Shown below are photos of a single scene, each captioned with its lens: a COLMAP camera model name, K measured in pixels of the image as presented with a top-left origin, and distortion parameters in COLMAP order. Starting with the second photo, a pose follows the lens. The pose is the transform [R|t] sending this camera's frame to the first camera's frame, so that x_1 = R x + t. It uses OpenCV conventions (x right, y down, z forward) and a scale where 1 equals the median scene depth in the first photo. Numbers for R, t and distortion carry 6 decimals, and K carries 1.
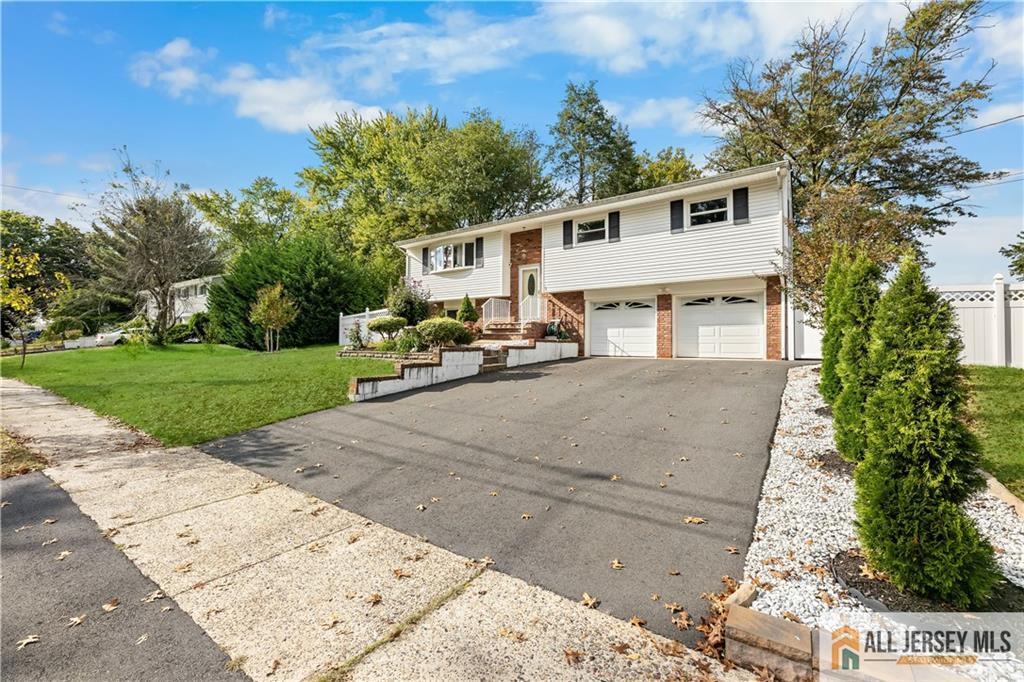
lens RADIAL K [[413.6, 0, 512.6], [0, 413.6, 336.6], [0, 0, 1]] dist [0.003707, 0.000181]
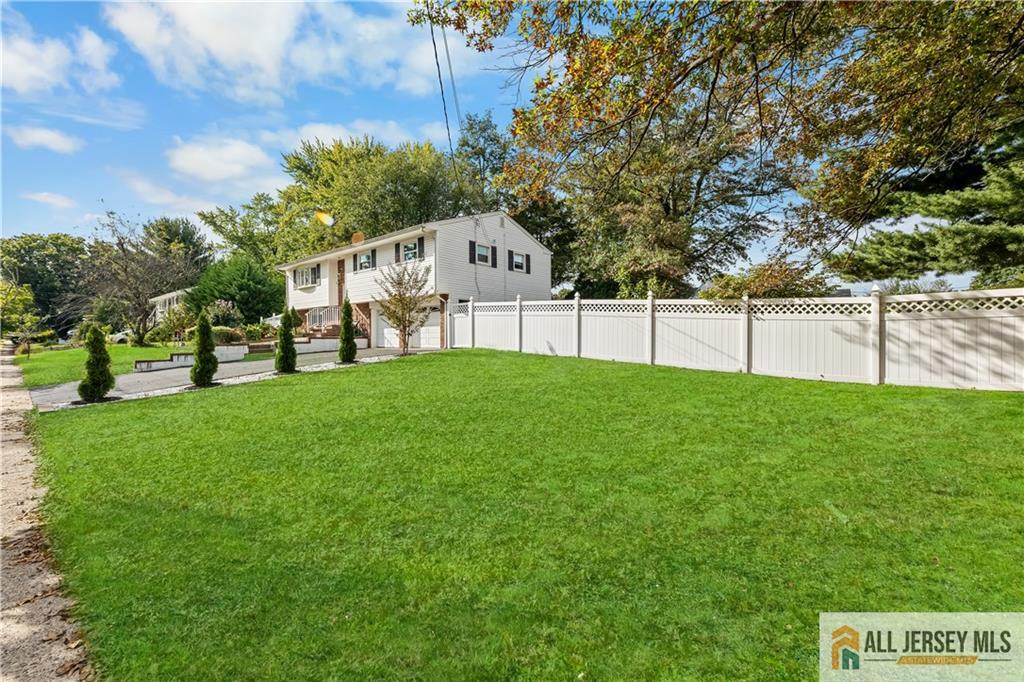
lens RADIAL K [[422.0, 0, 512.0], [0, 422.0, 341.0], [0, 0, 1]] dist [-0.000178, -0.000041]
pose [[0.995719, -0.014129, -0.091341, 0.729231], [0.016693, 0.999486, 0.027368, -0.007863], [0.090908, -0.028776, 0.995444, -0.382491]]
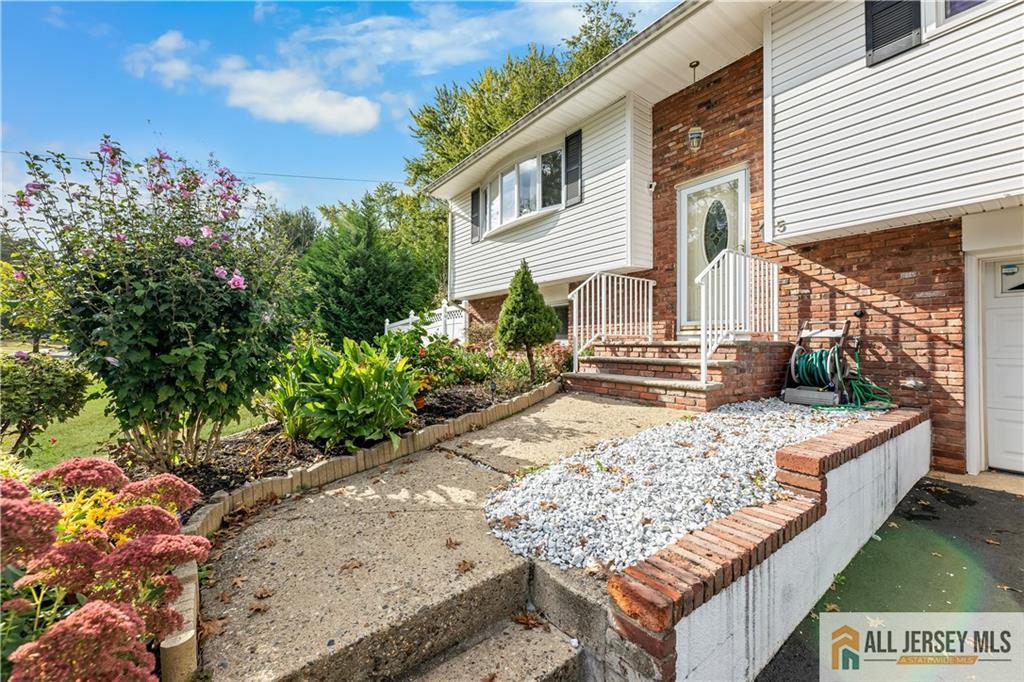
lens RADIAL K [[413.6, 0, 512.6], [0, 413.6, 336.6], [0, 0, 1]] dist [0.003707, 0.000181]
pose [[0.950544, -0.011006, -0.310394, -0.011460], [0.010337, 0.999939, -0.003800, -0.035562], [0.310417, 0.000404, 0.950600, 0.611766]]
